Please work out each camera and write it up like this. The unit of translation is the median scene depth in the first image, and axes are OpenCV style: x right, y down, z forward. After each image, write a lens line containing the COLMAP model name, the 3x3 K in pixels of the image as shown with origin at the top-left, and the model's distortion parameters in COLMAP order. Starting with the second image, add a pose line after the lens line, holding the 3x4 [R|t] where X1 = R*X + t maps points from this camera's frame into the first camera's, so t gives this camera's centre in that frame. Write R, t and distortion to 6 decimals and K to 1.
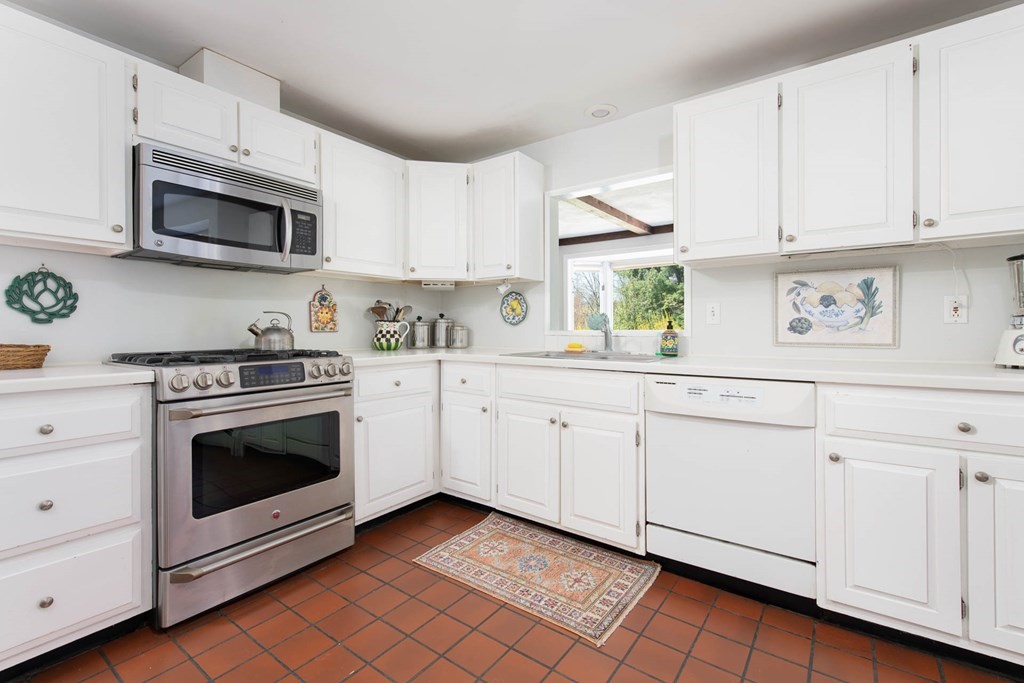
lens RADIAL K [[461.6, 0, 508.5], [0, 461.6, 329.2], [0, 0, 1]] dist [0.001151, -0.000031]
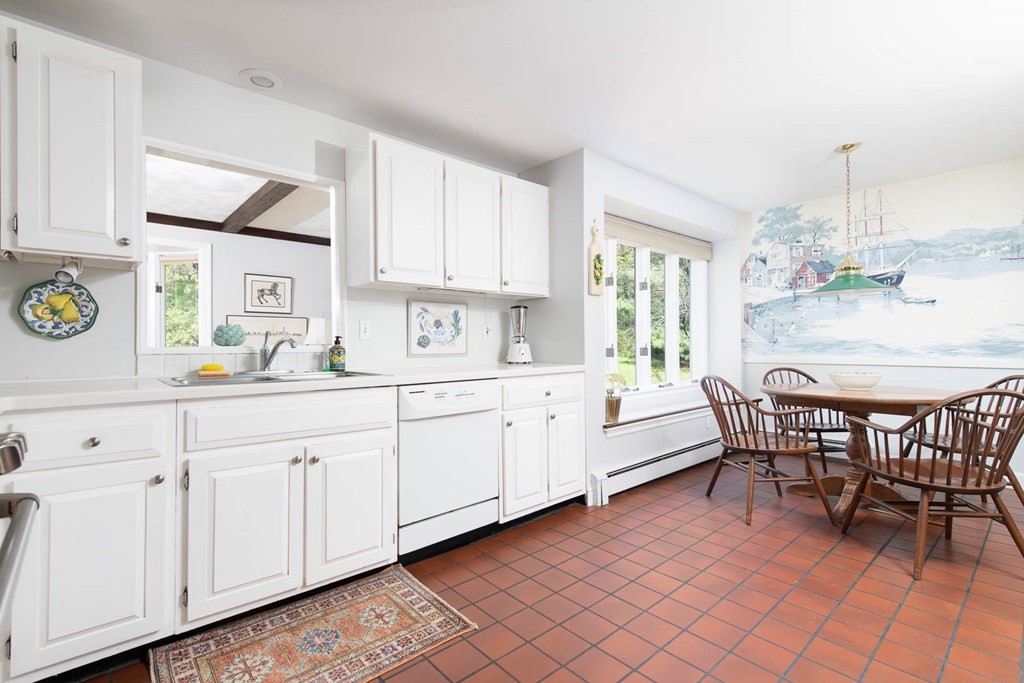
lens RADIAL K [[466.0, 0, 512.0], [0, 466.0, 341.5], [0, 0, 1]] dist [0.003329, -0.000045]
pose [[0.194930, 0.005089, 0.980804, -0.646179], [0.006686, 0.999956, -0.006517, 0.003080], [-0.980794, 0.007828, 0.194888, 0.500951]]
